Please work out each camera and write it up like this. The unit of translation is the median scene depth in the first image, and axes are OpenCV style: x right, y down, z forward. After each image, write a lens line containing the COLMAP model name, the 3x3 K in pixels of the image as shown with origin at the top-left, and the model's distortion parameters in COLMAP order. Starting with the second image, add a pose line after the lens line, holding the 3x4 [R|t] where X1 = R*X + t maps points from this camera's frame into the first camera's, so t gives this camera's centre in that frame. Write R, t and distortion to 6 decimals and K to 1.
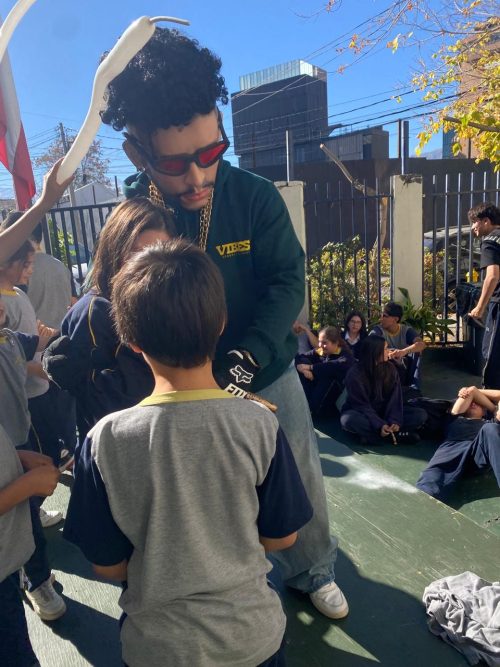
lens RADIAL K [[503.6, 0, 250.0], [0, 503.6, 333.5], [0, 0, 1]] dist [0.000463, 0.002262]
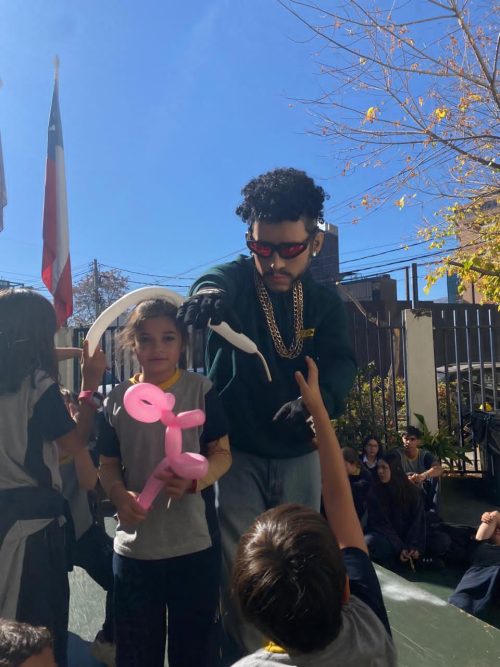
lens RADIAL K [[505.0, 0, 254.2], [0, 505.0, 322.3], [0, 0, 1]] dist [-0.000861, -0.000258]
pose [[0.998980, 0.040983, -0.018964, -0.017521], [-0.044686, 0.957655, -0.284429, 0.035401], [0.006504, 0.284986, 0.958510, -0.037937]]
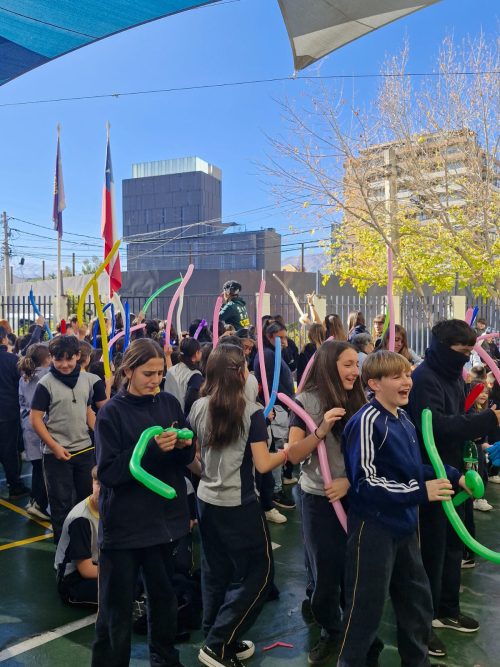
lens RADIAL K [[600.6, 0, 233.7], [0, 600.6, 328.2], [0, 0, 1]] dist [0.114807, -0.157585]
pose [[0.978572, 0.063525, 0.195861, -0.480032], [-0.023938, 0.979867, -0.198210, 0.303003], [-0.204509, 0.189274, 0.960391, -1.212122]]
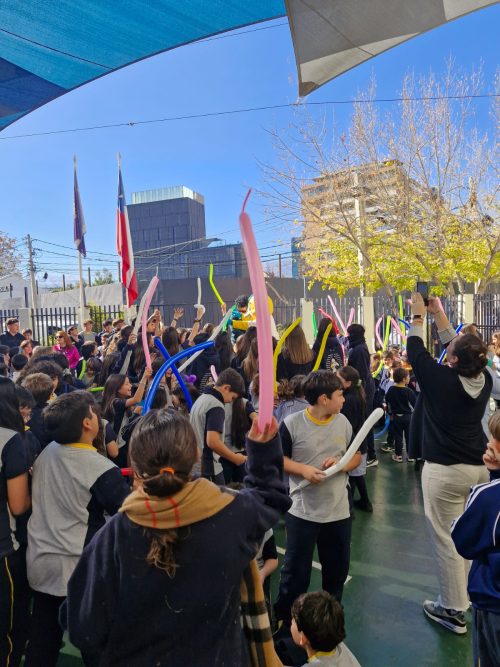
lens RADIAL K [[467.6, 0, 244.4], [0, 467.6, 335.8], [0, 0, 1]] dist [0.095950, -0.104774]
pose [[0.966562, 0.018211, 0.255784, -0.529738], [0.025509, 0.985699, -0.166573, 0.226649], [-0.255160, 0.167527, 0.952275, -1.009015]]
